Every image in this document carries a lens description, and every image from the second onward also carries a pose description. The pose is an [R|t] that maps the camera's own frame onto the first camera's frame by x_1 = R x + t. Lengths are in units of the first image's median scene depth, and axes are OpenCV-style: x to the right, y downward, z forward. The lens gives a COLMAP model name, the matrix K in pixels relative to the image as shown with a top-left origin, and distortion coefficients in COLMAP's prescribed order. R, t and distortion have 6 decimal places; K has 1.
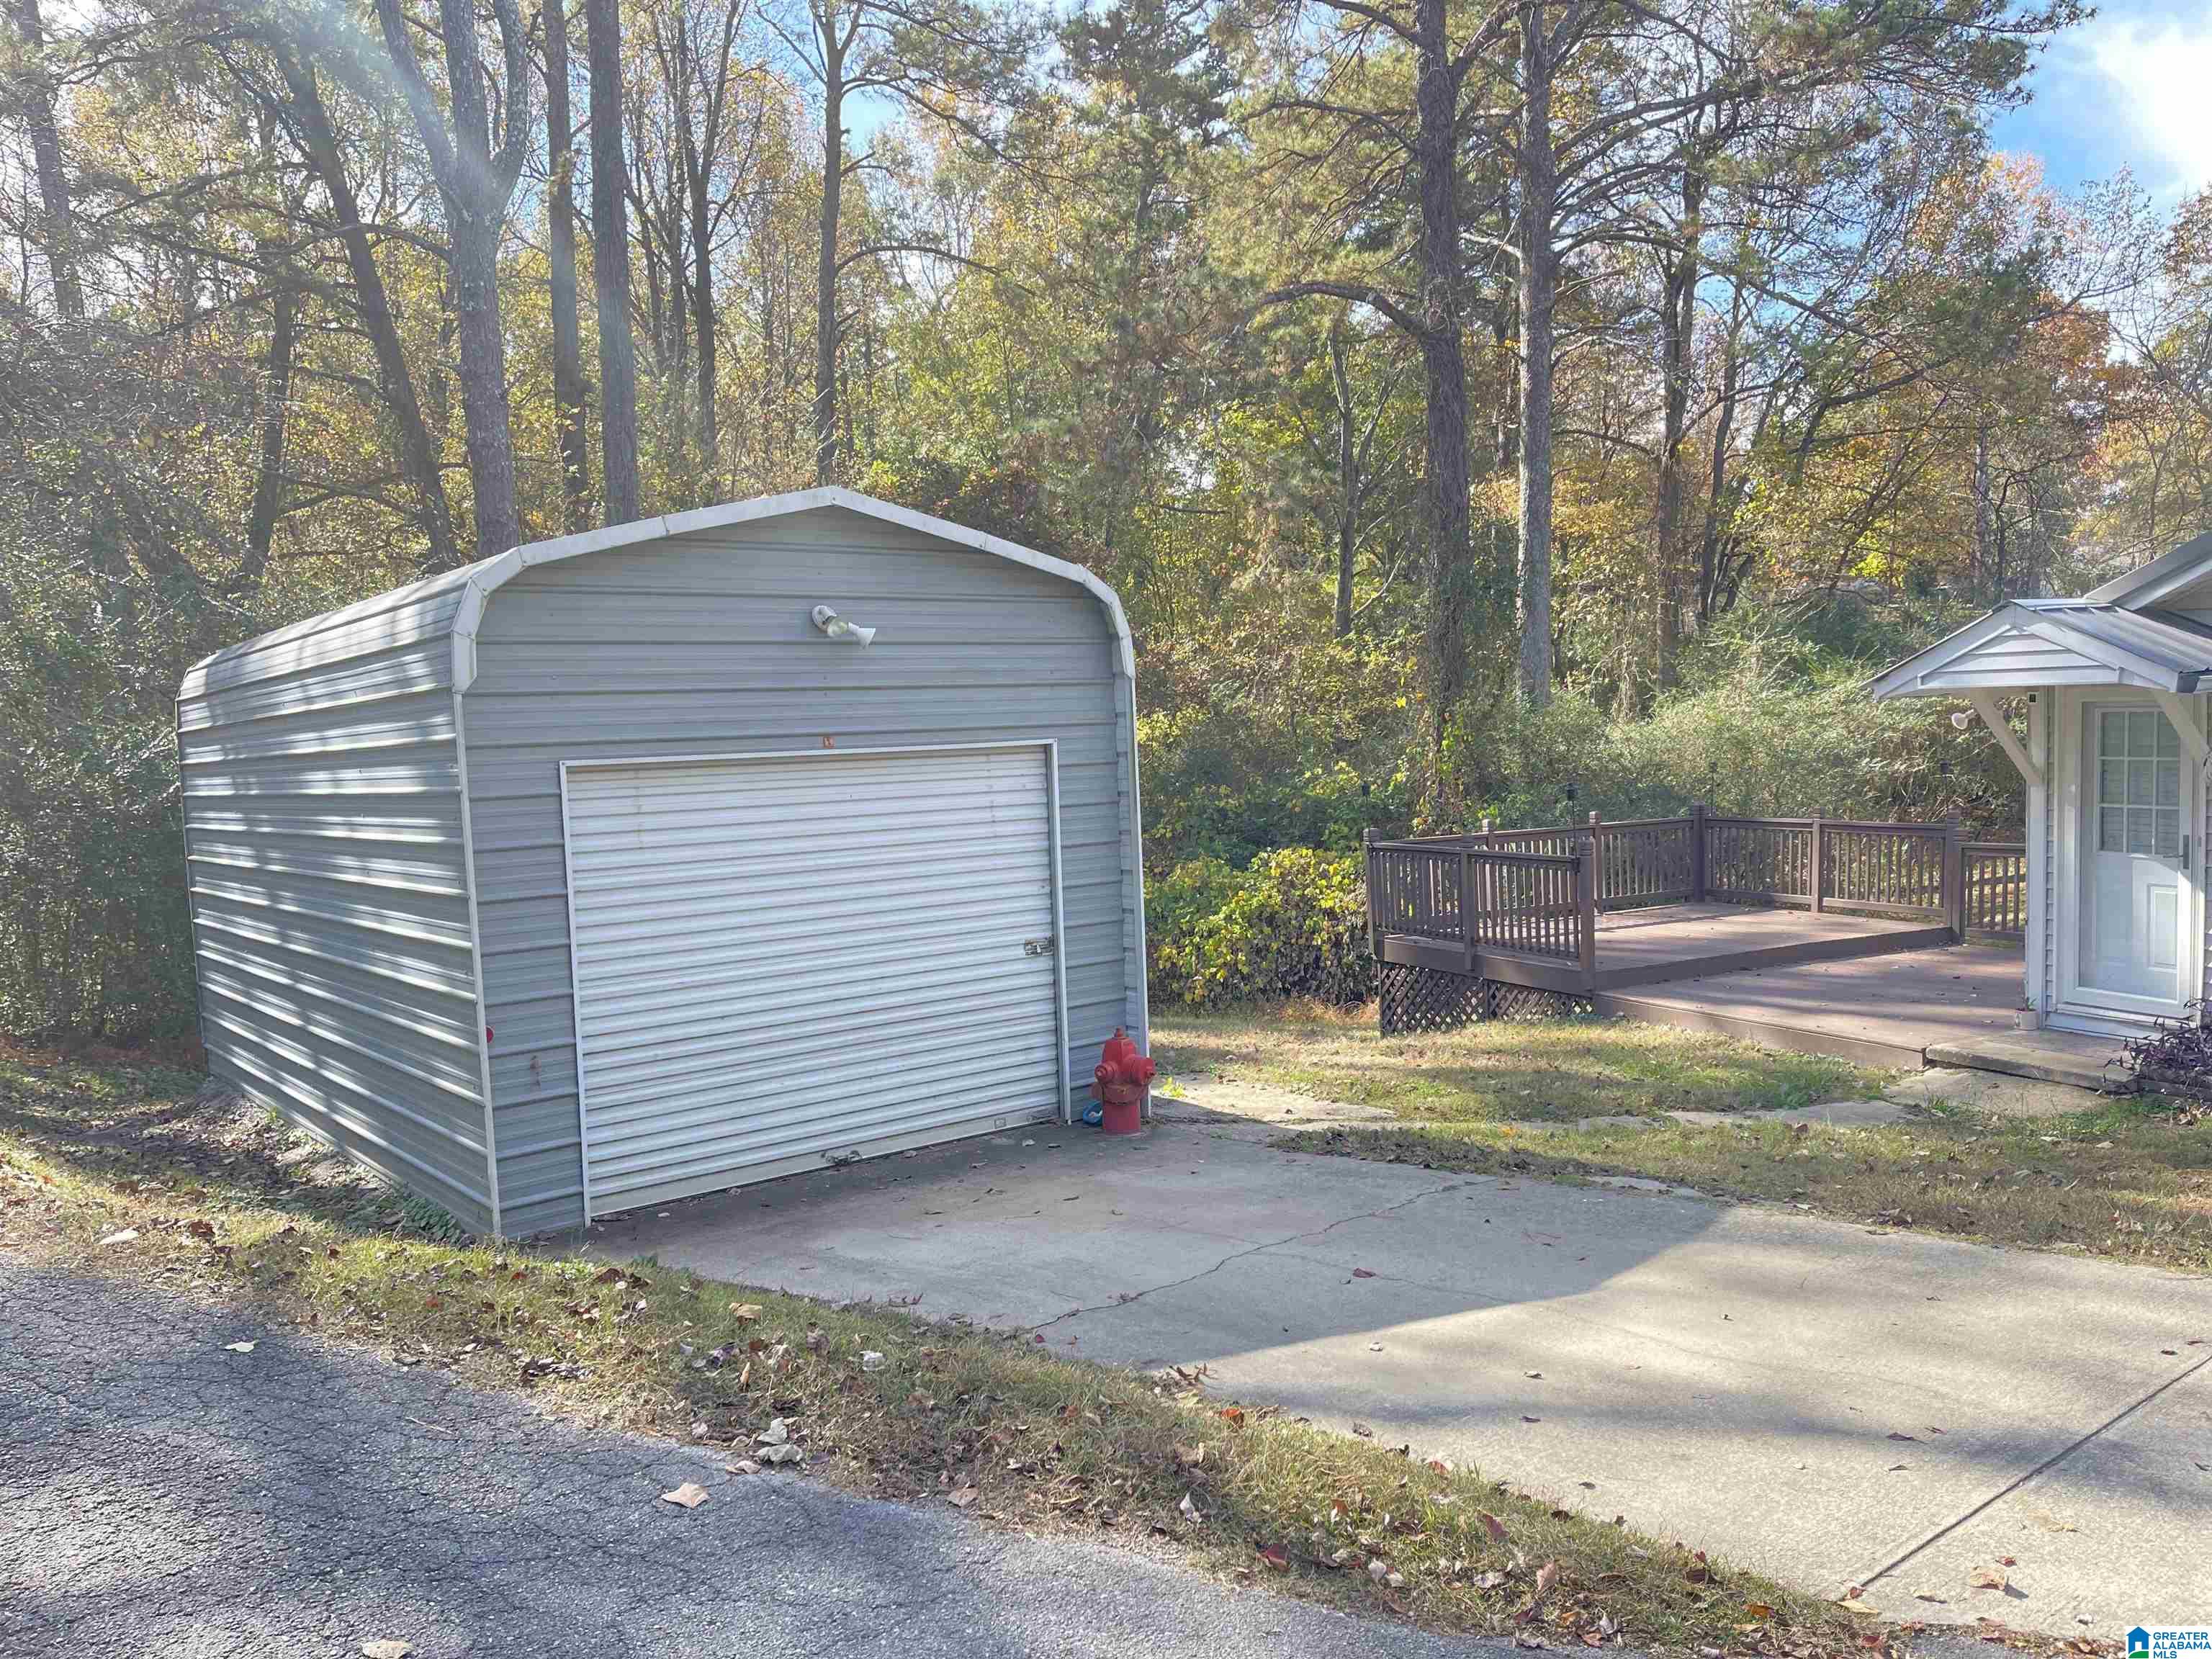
lens RADIAL K [[1667.1, 0, 1122.3], [0, 1667.1, 834.3], [0, 0, 1]] dist [0.060259, -0.064232]
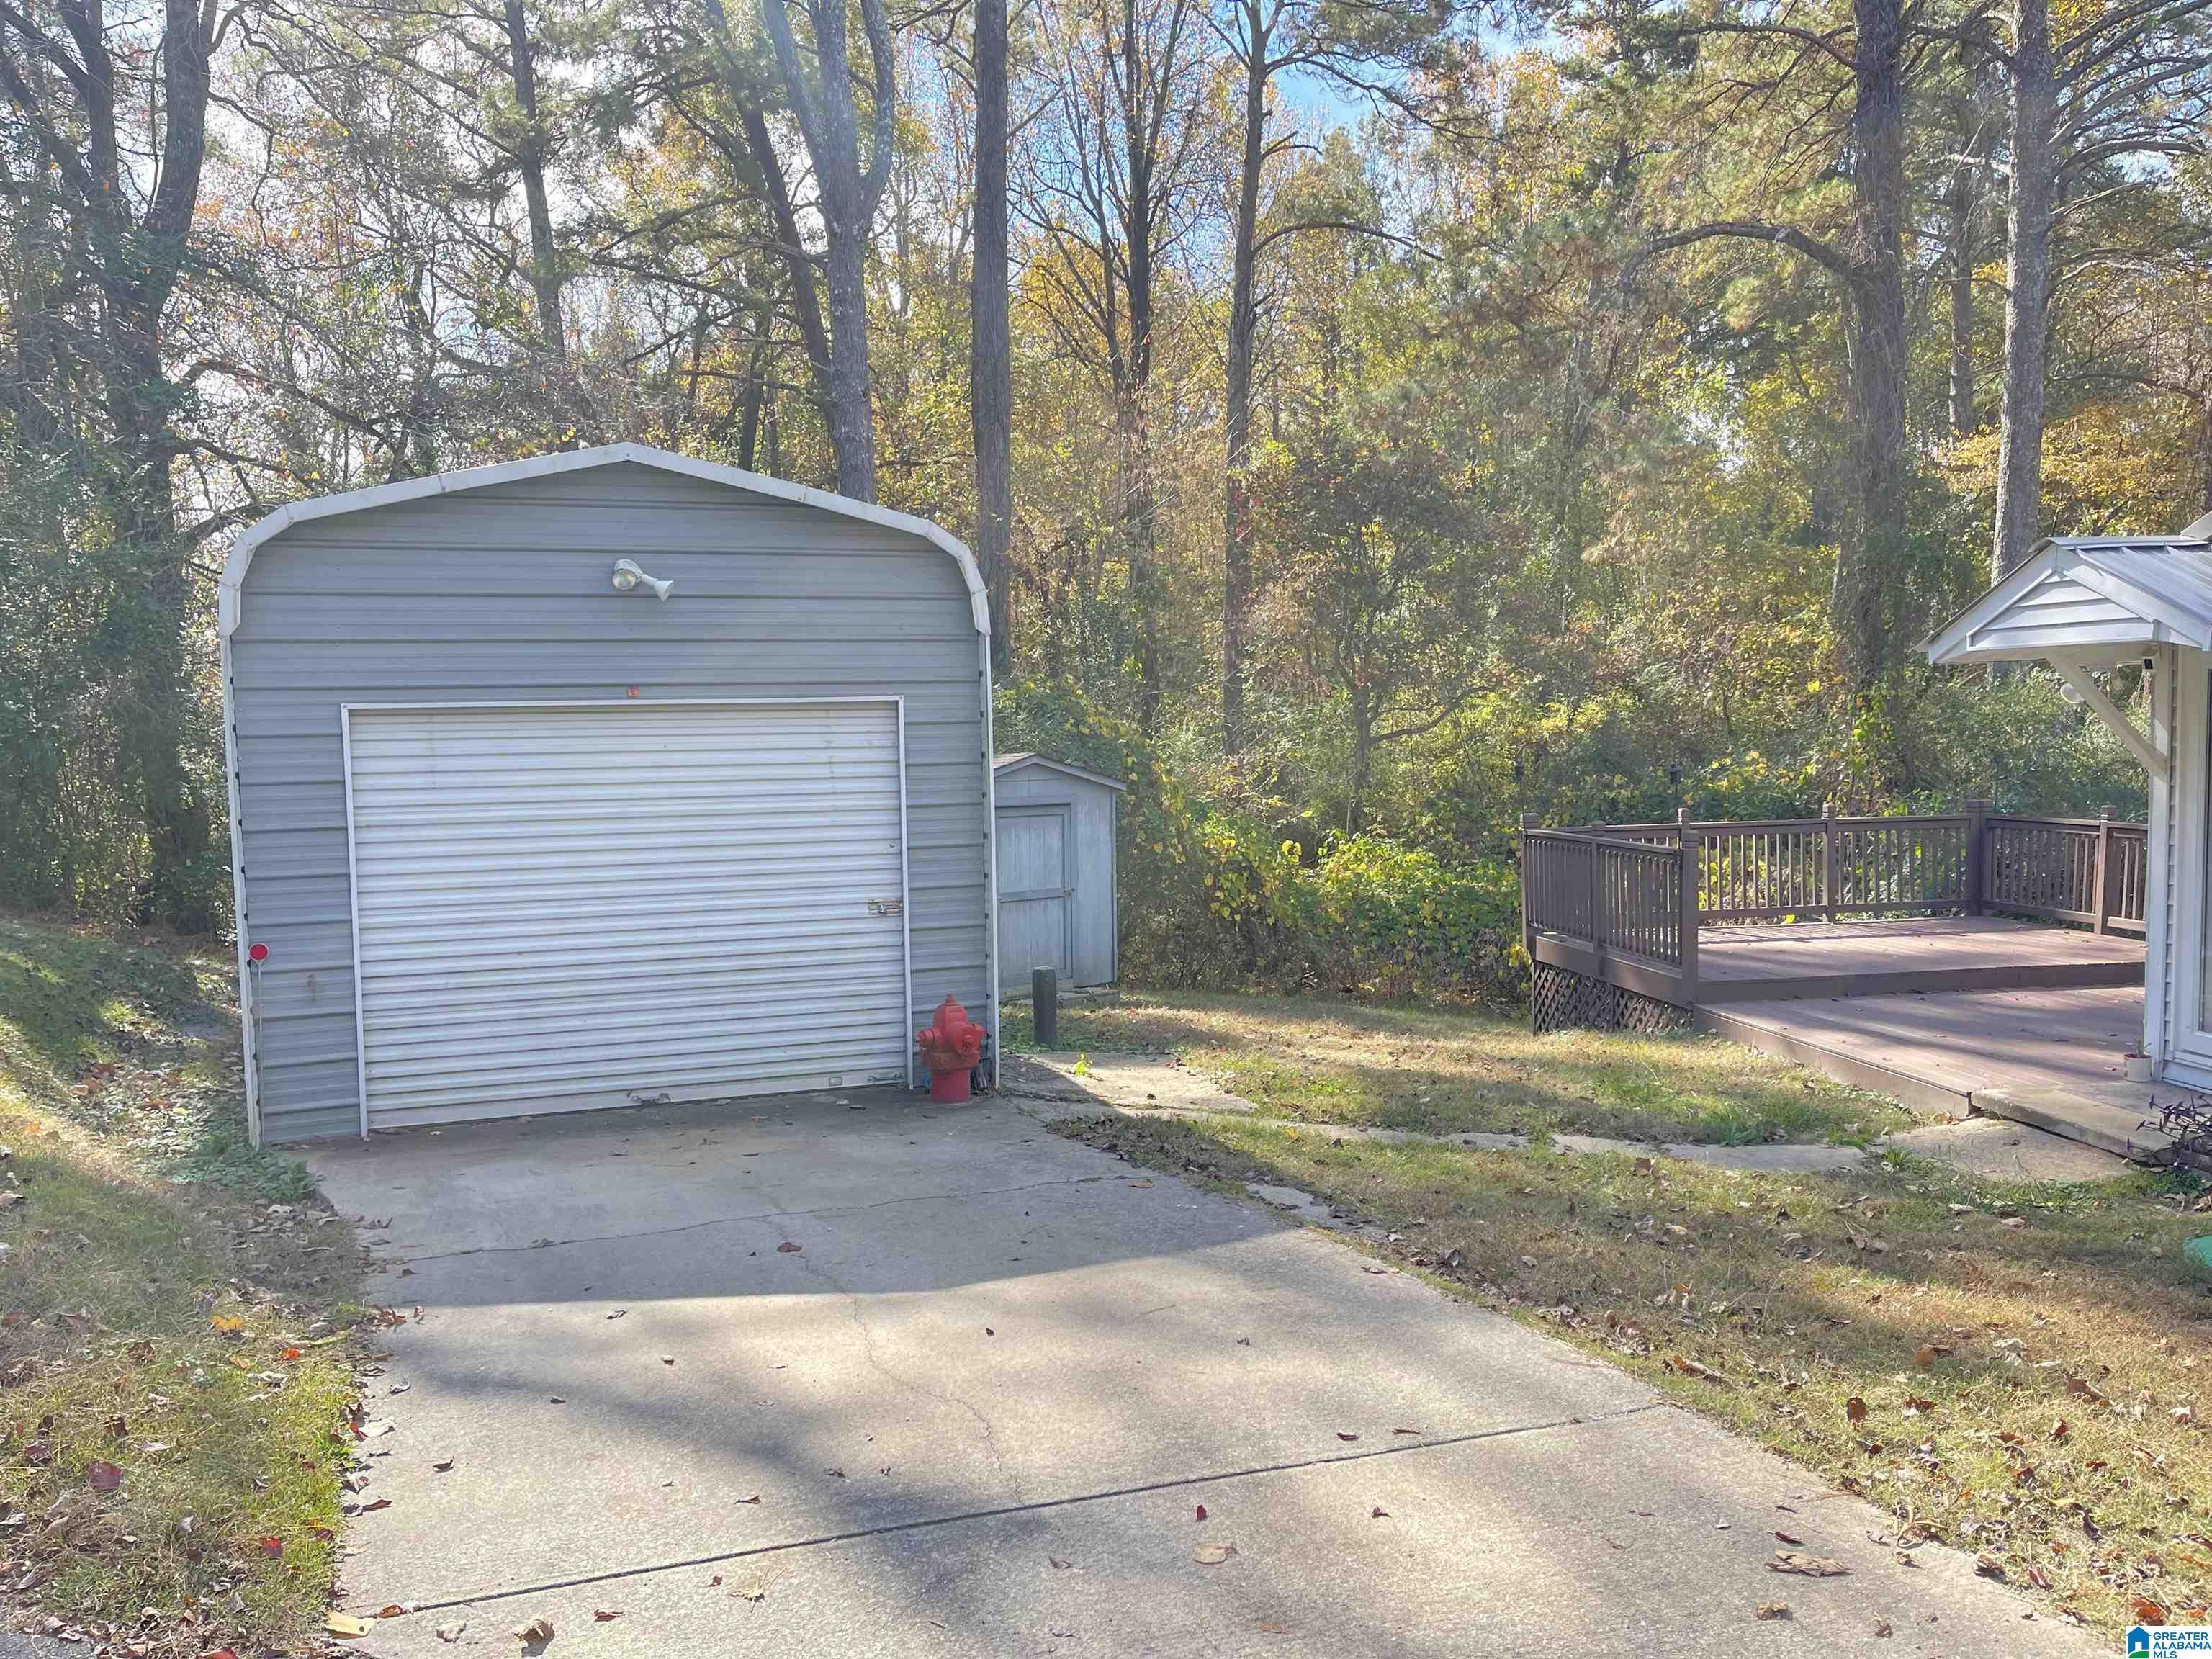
lens RADIAL K [[1667.1, 0, 1114.4], [0, 1667.1, 827.9], [0, 0, 1]] dist [0.060259, -0.064232]
pose [[0.946484, 0.036212, -0.320711, 0.372762], [-0.035148, 0.999341, 0.009109, 0.006696], [0.320830, 0.002651, 0.947133, 0.101750]]
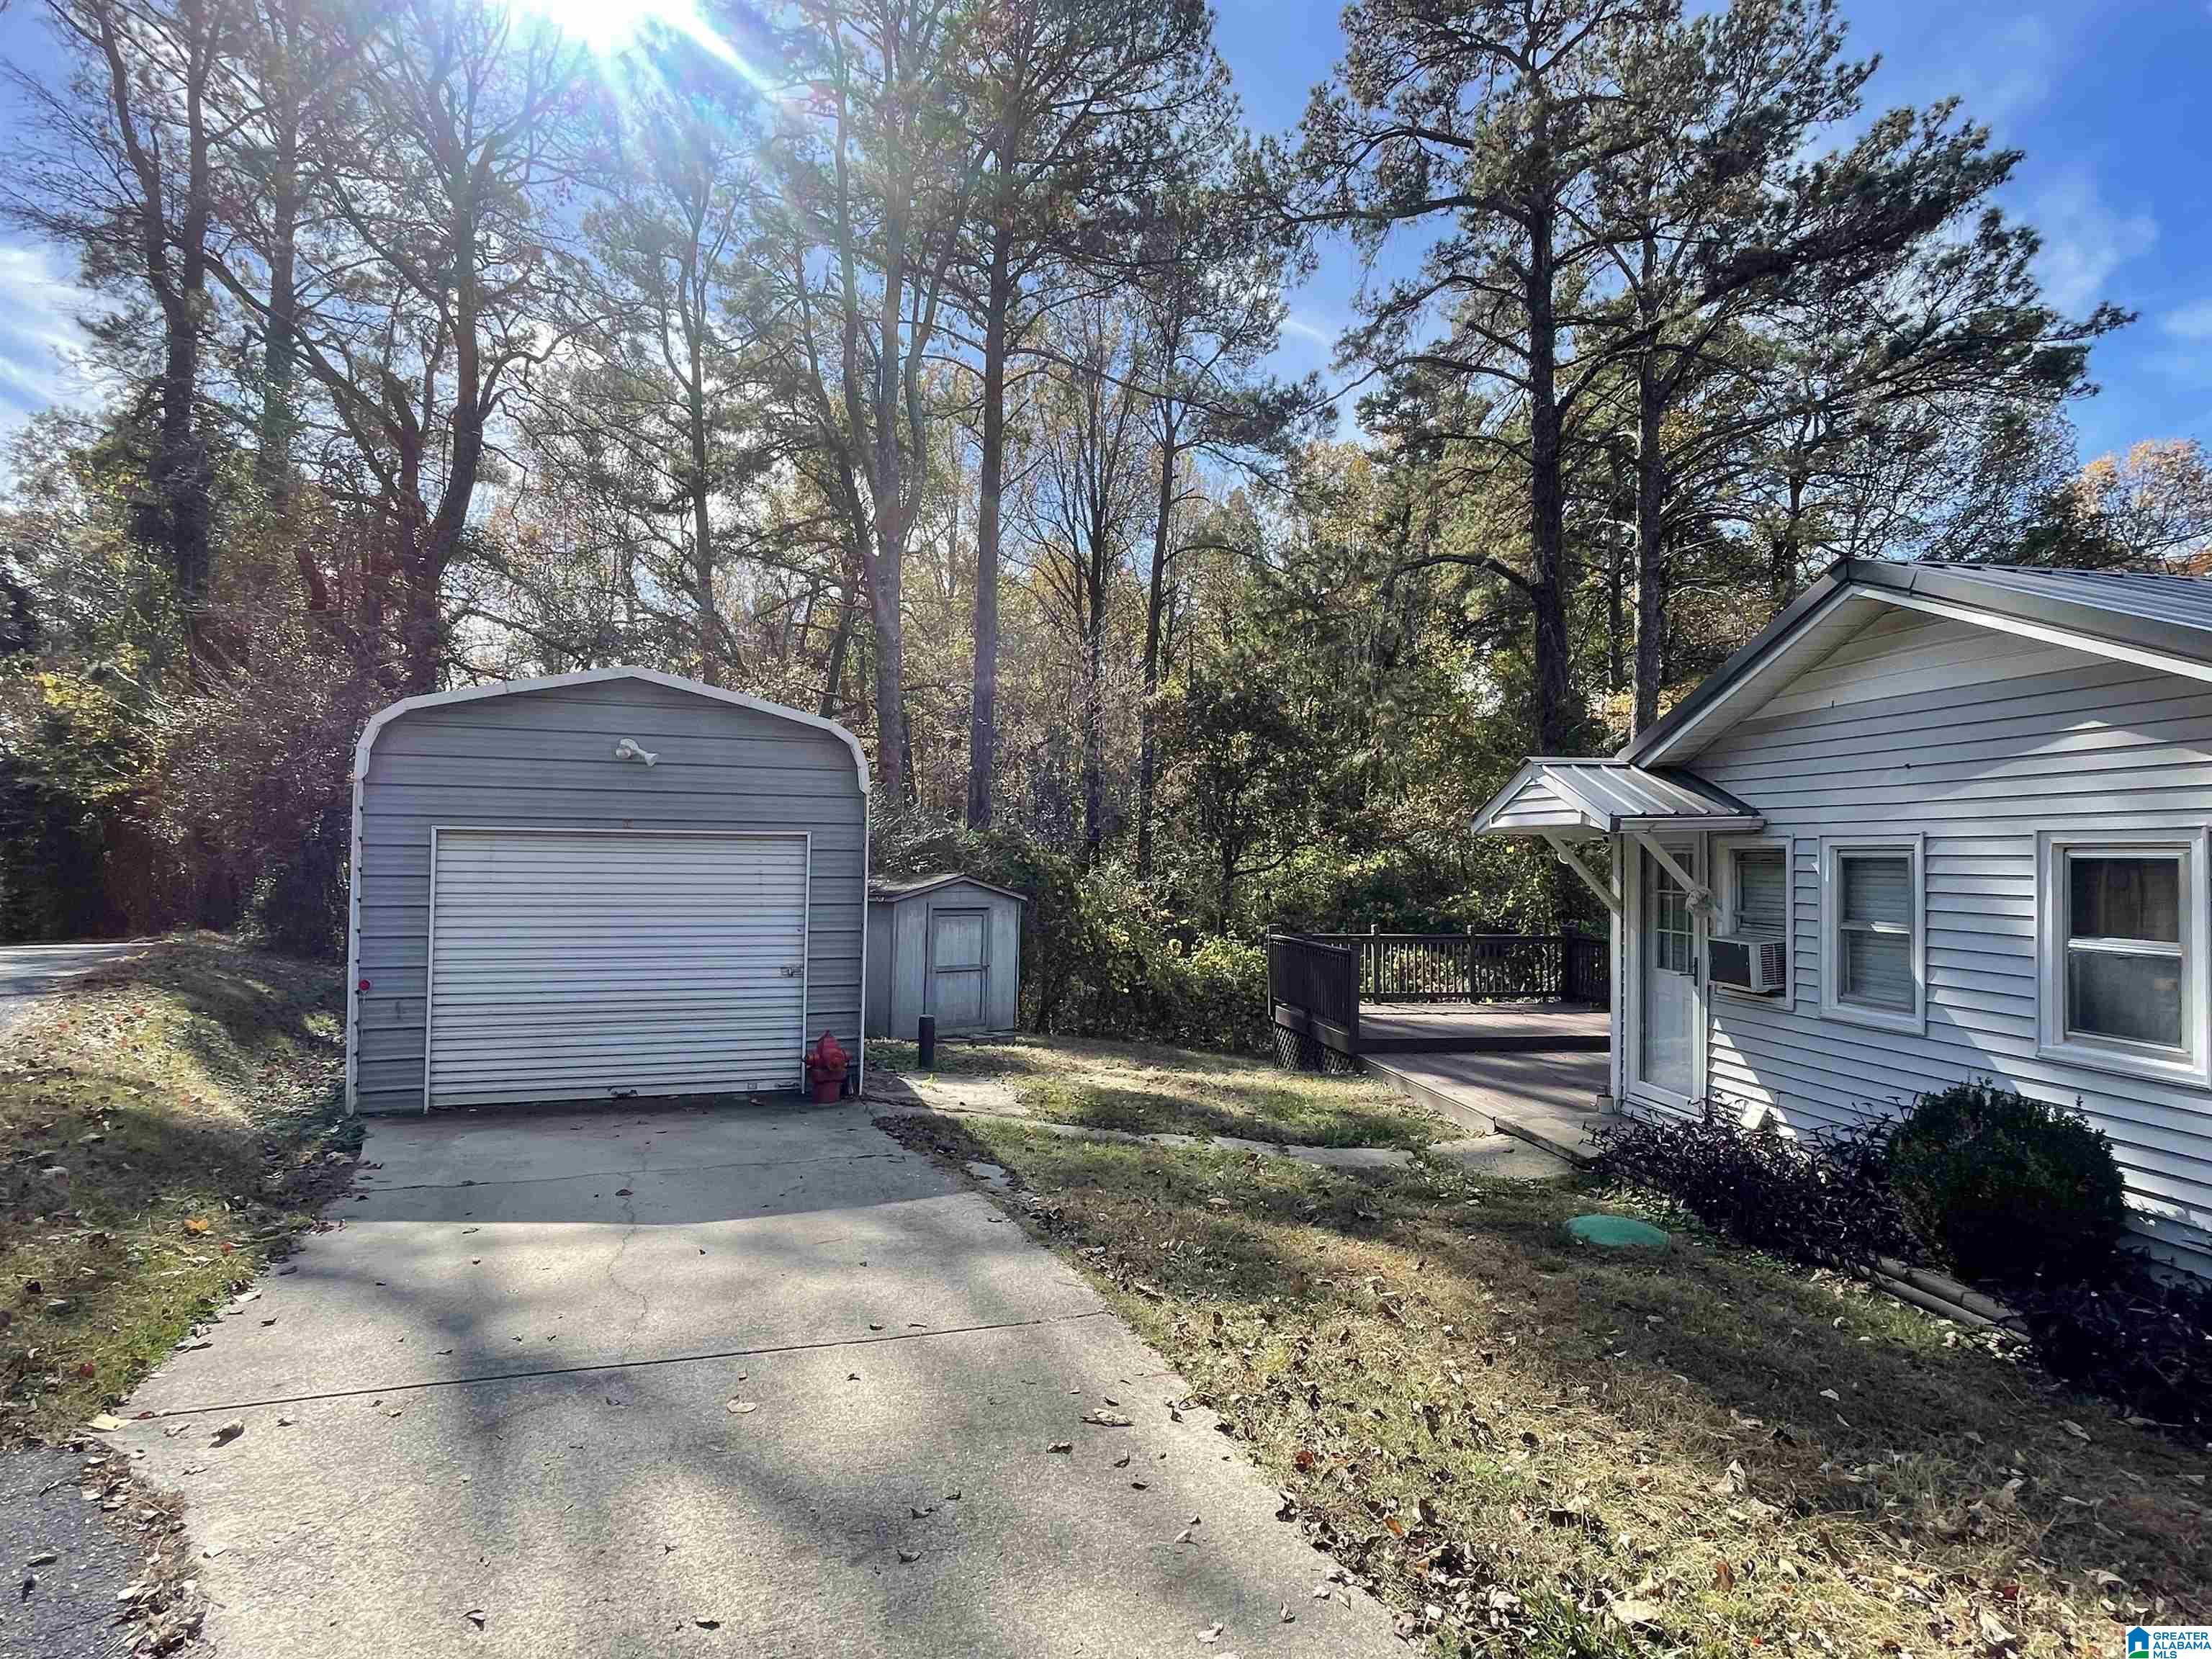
lens RADIAL K [[1103.8, 0, 1094.9], [0, 1103.8, 832.0], [0, 0, 1]] dist [-0.003229, 0.000635]
pose [[0.944974, 0.039887, -0.324706, 0.495746], [-0.068692, 0.994605, -0.077733, 0.002113], [0.319854, 0.095760, 0.942615, 0.133546]]
